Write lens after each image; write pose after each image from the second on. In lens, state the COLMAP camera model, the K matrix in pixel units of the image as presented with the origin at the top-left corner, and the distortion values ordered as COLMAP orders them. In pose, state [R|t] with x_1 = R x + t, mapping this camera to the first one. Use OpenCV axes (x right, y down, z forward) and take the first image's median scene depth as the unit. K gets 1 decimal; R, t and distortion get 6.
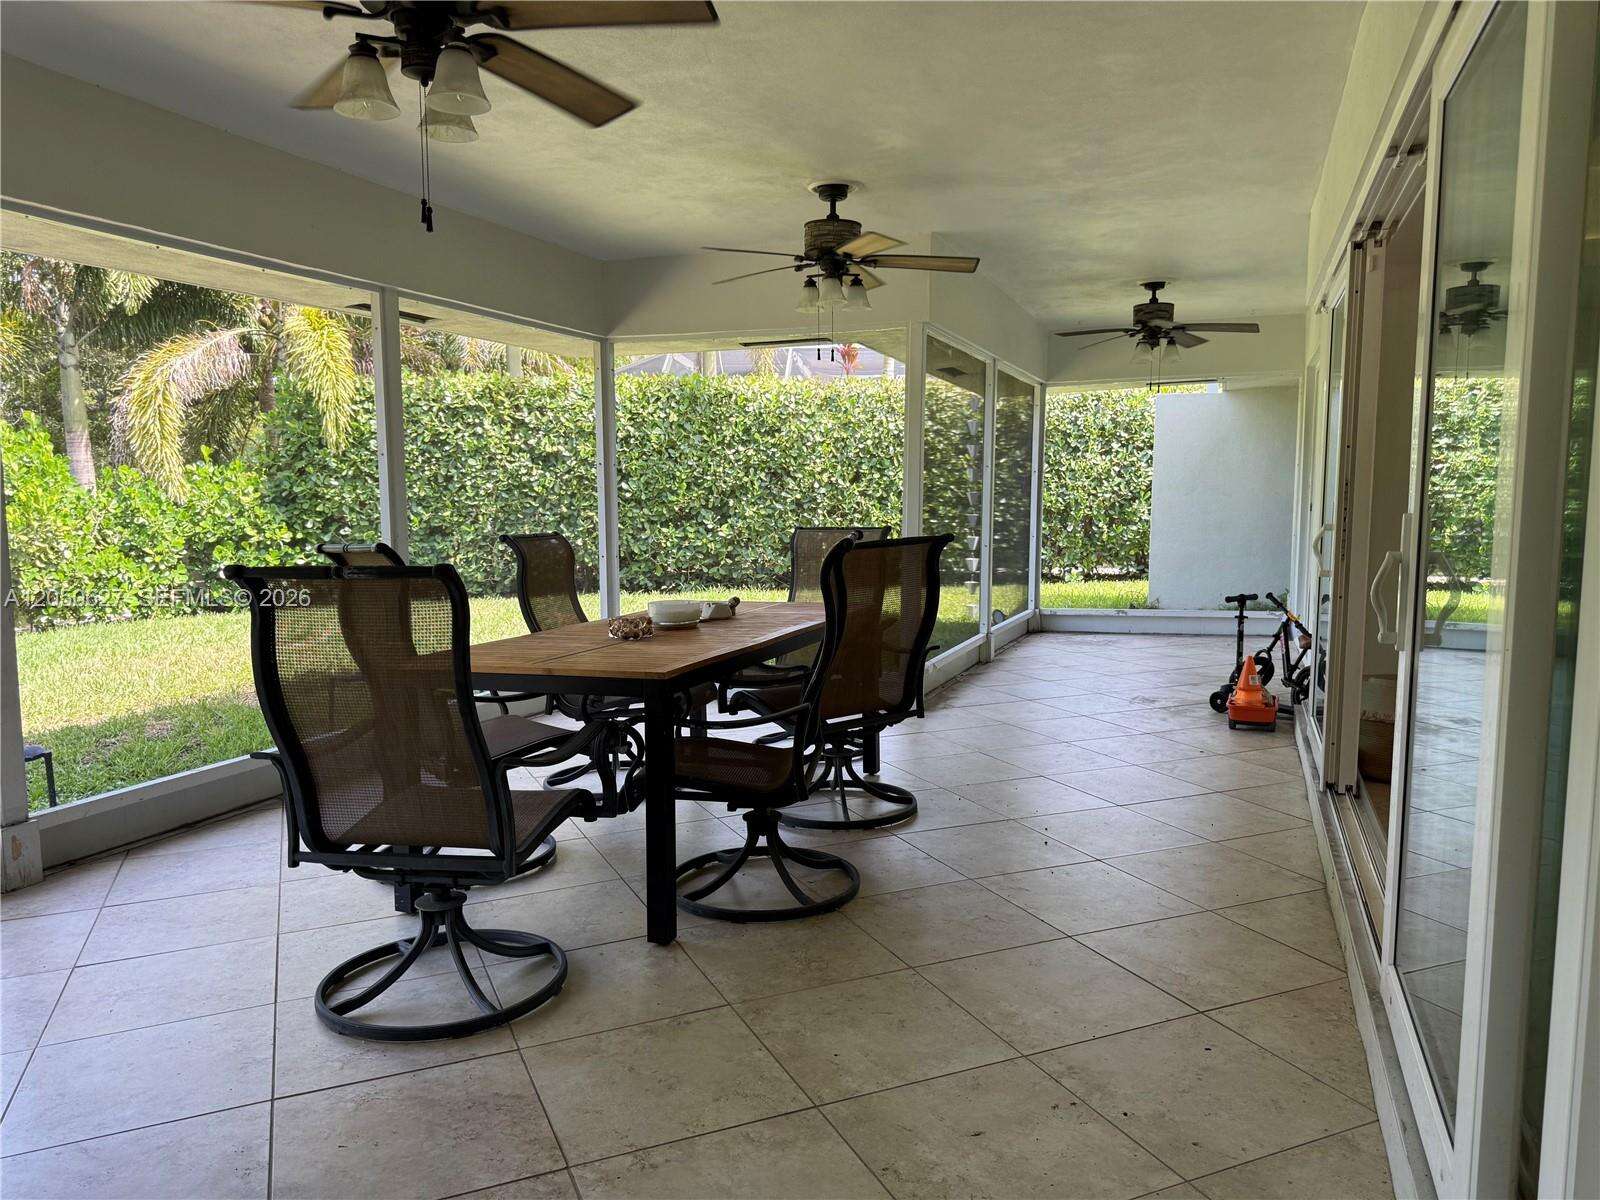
lens RADIAL K [[1120.1, 0, 800.1], [0, 1120.1, 607.6], [0, 0, 1]] dist [0.127038, -0.206954]
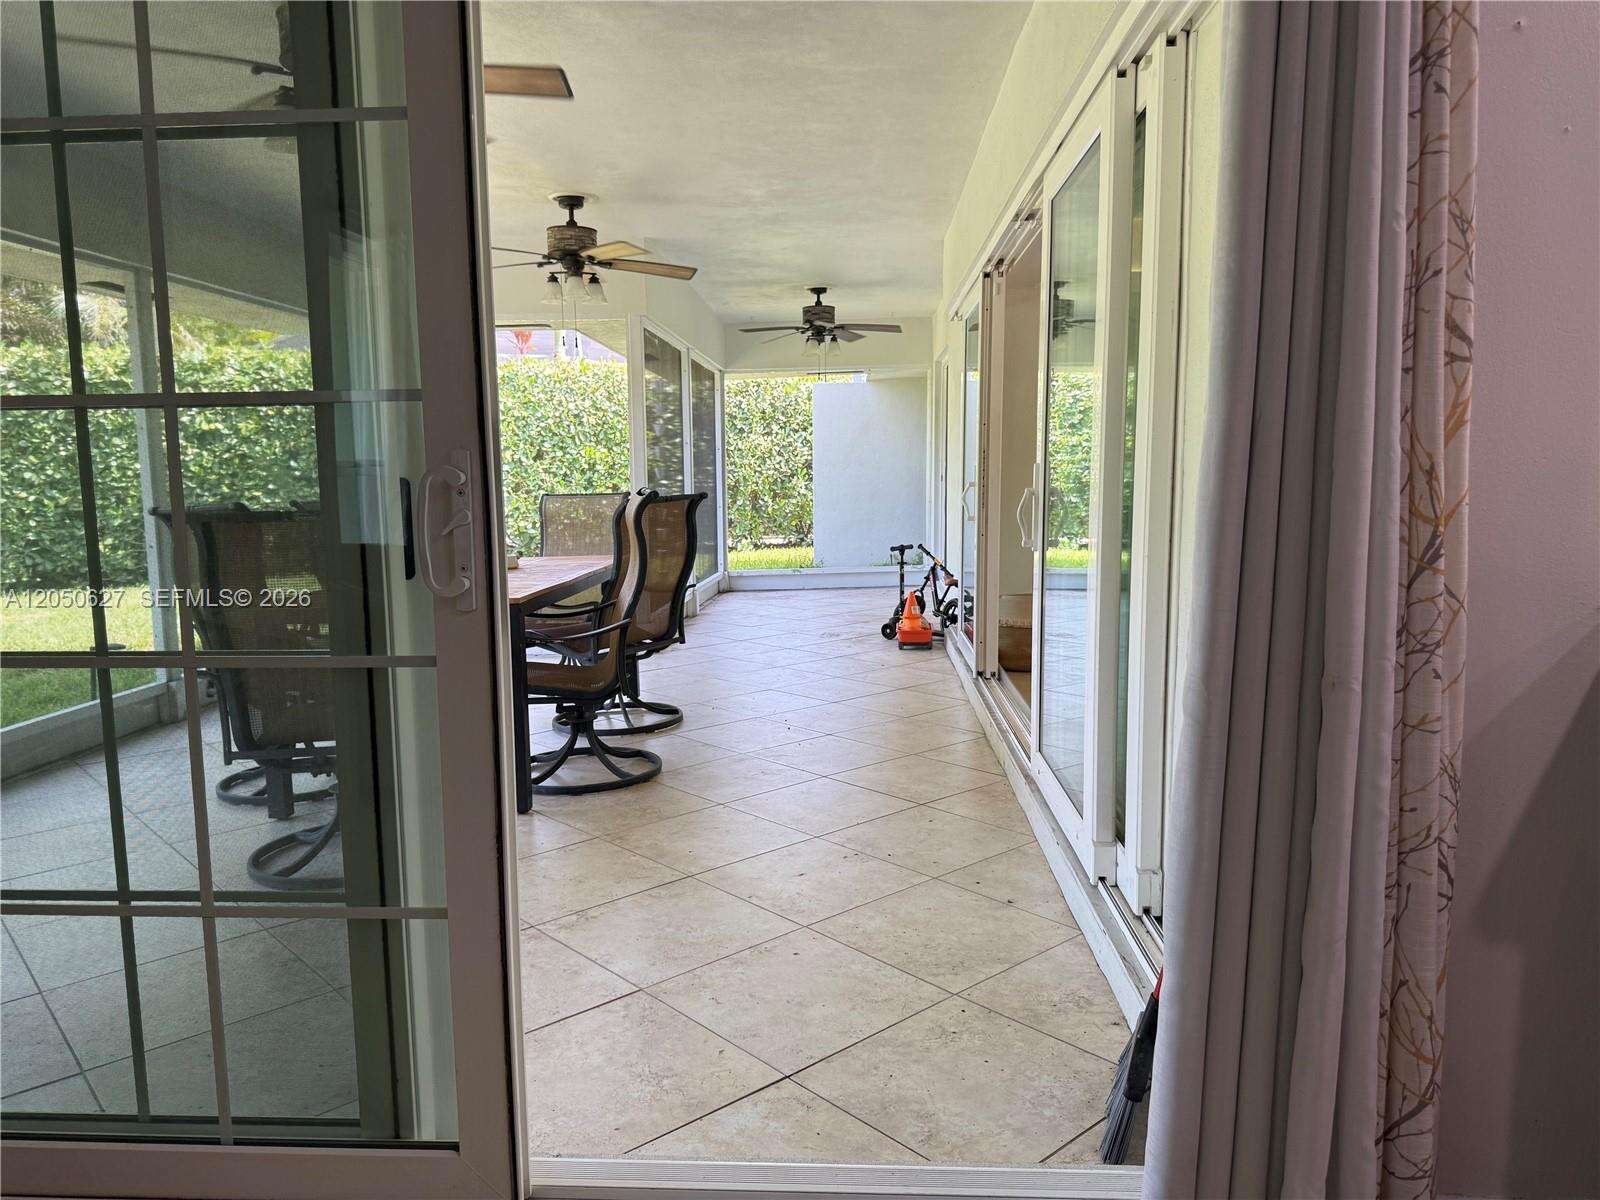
lens RADIAL K [[1120.1, 0, 800.1], [0, 1120.1, 607.6], [0, 0, 1]] dist [0.127038, -0.206954]
pose [[0.951192, -0.046570, 0.305067, -0.054795], [0.042087, 0.998888, 0.021256, 0.014690], [-0.305717, -0.007379, 0.952094, -0.080222]]
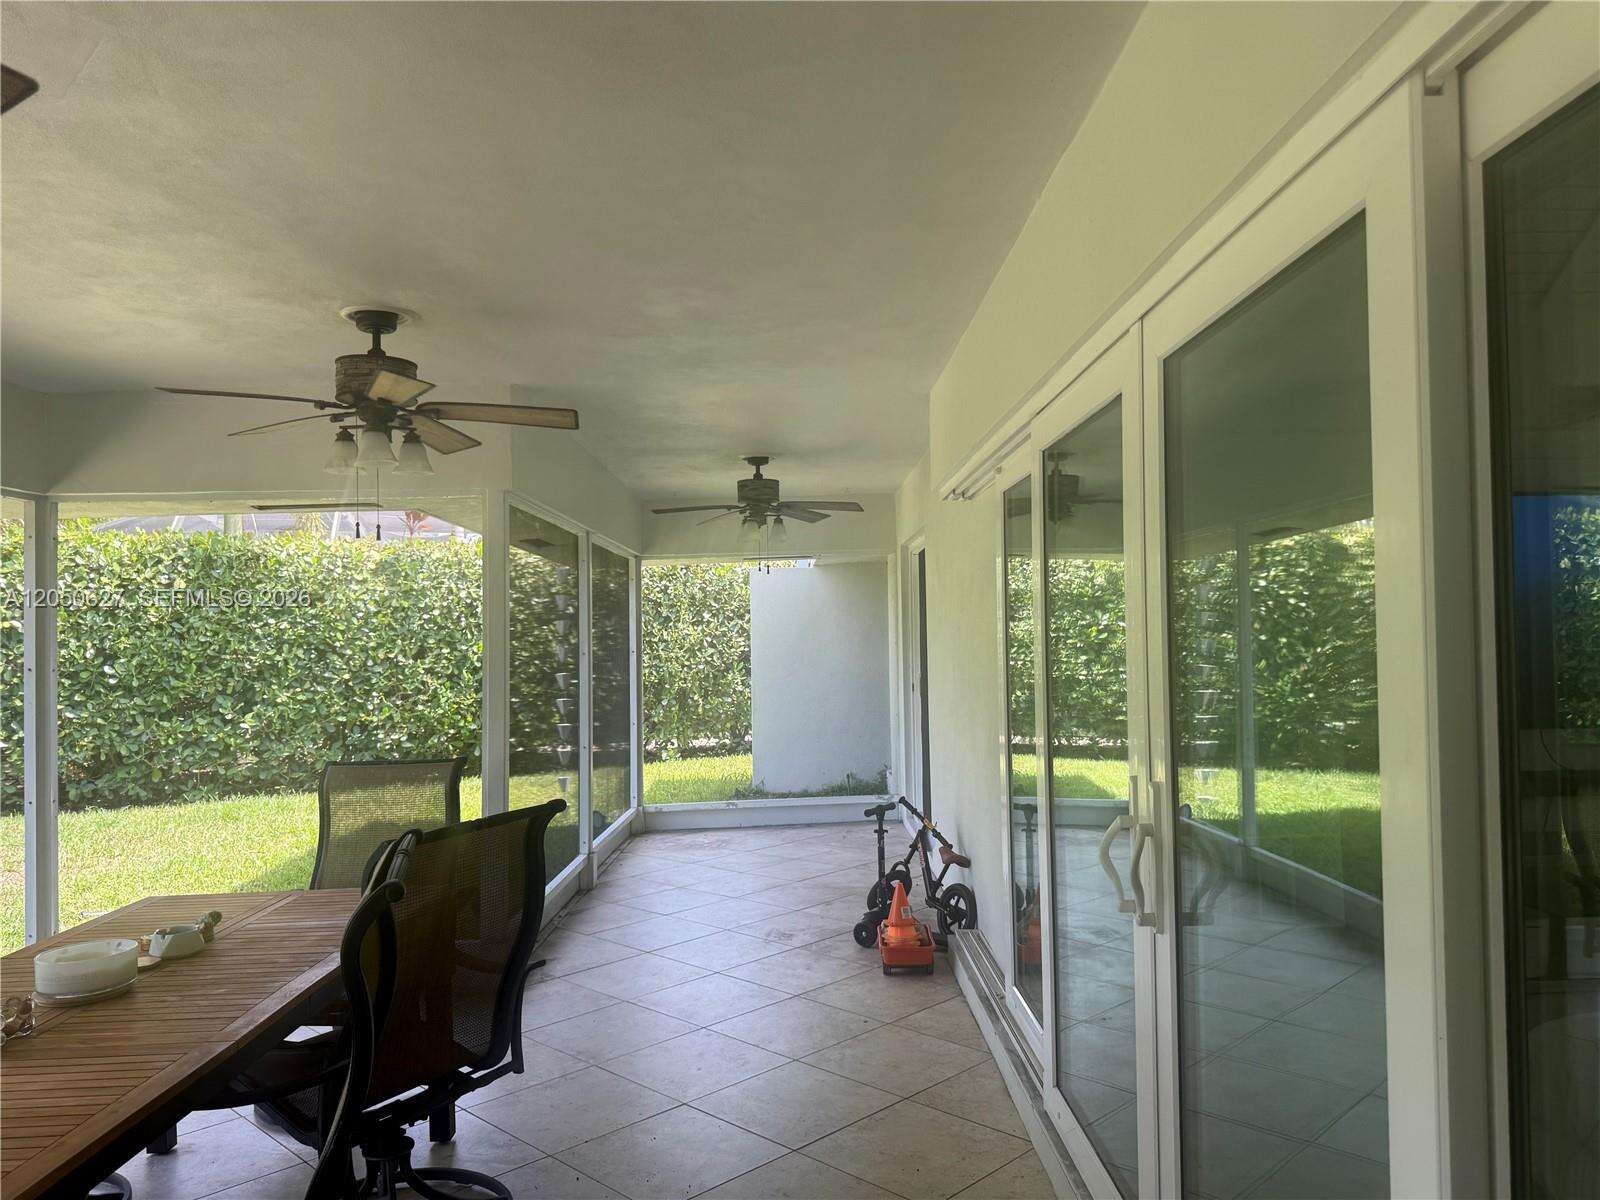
lens RADIAL K [[1122.5, 0, 800.2], [0, 1122.5, 611.4], [0, 0, 1]] dist [0.112689, -0.206540]
pose [[0.932027, -0.005804, 0.362343, 0.007525], [0.053158, 0.991246, -0.120857, -0.032327], [-0.358469, 0.131903, 0.924176, 0.105392]]
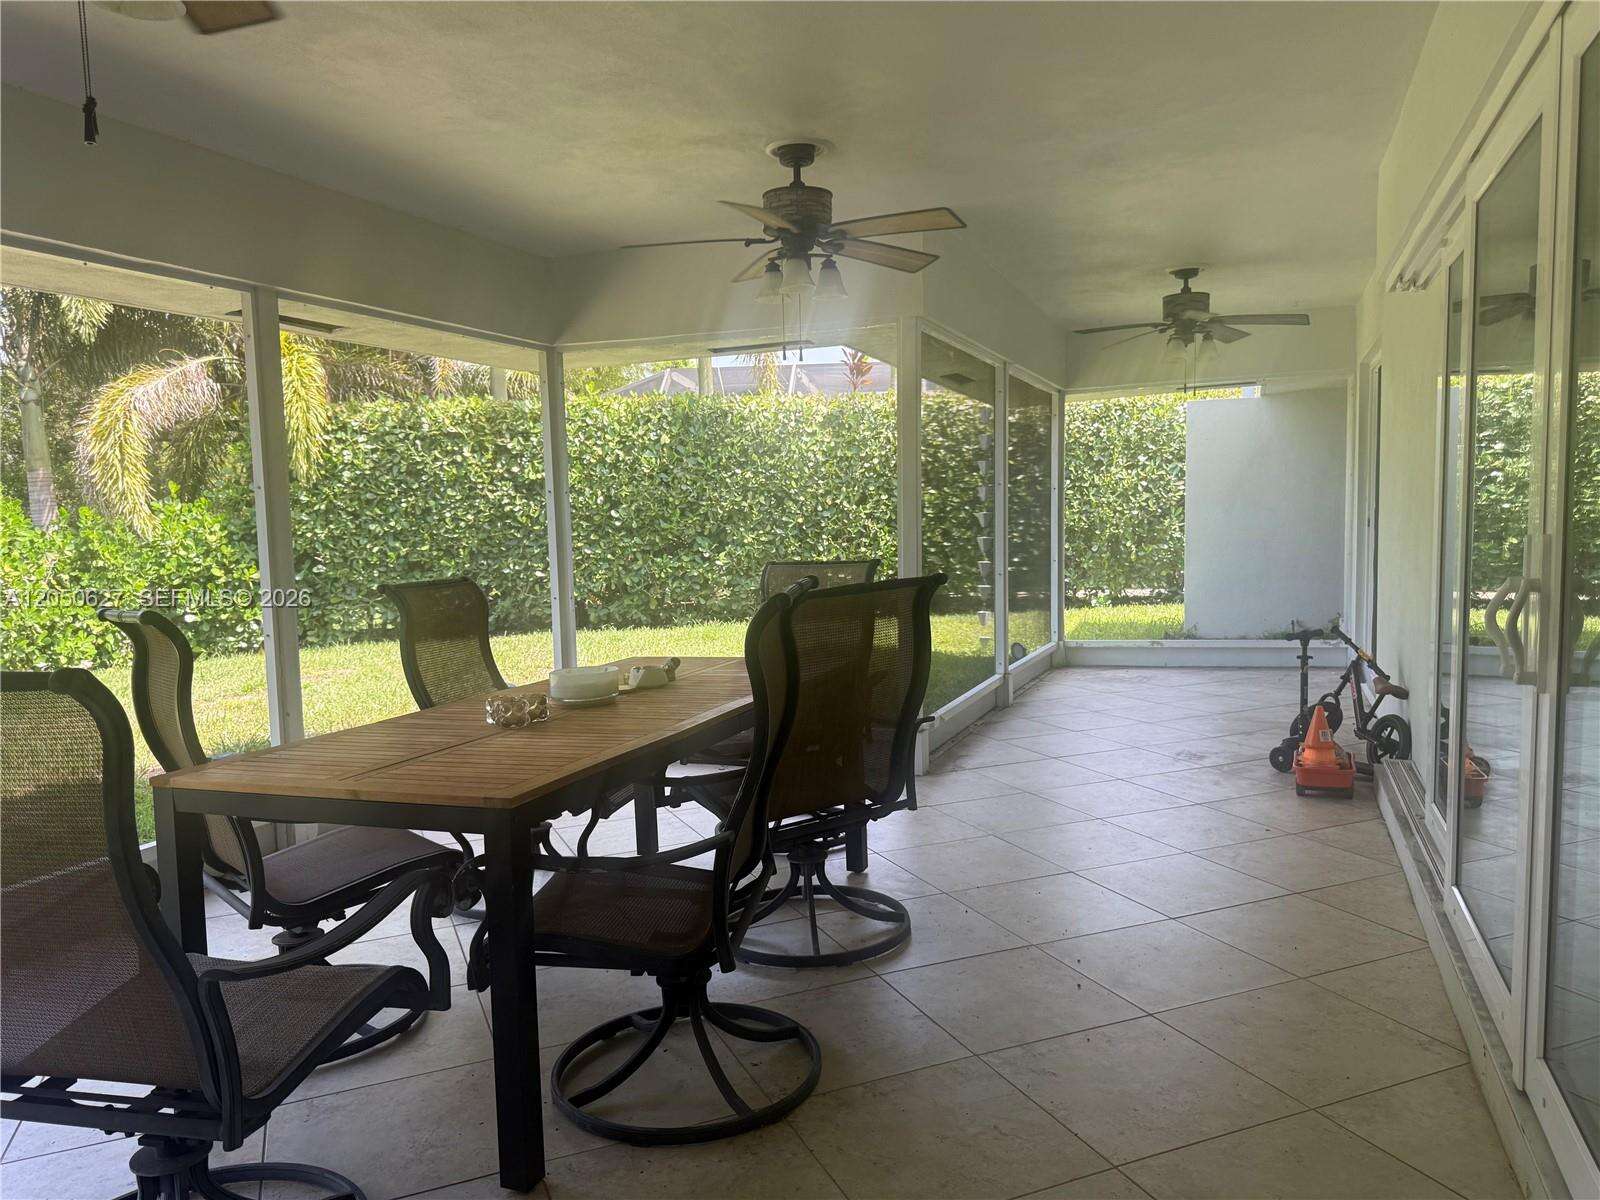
lens RADIAL K [[1122.5, 0, 800.2], [0, 1122.5, 611.4], [0, 0, 1]] dist [0.112689, -0.206540]
pose [[0.999572, -0.020894, -0.020468, 0.018732], [0.020566, 0.999659, -0.016096, -0.010776], [0.020798, 0.015669, 0.999661, 0.083768]]
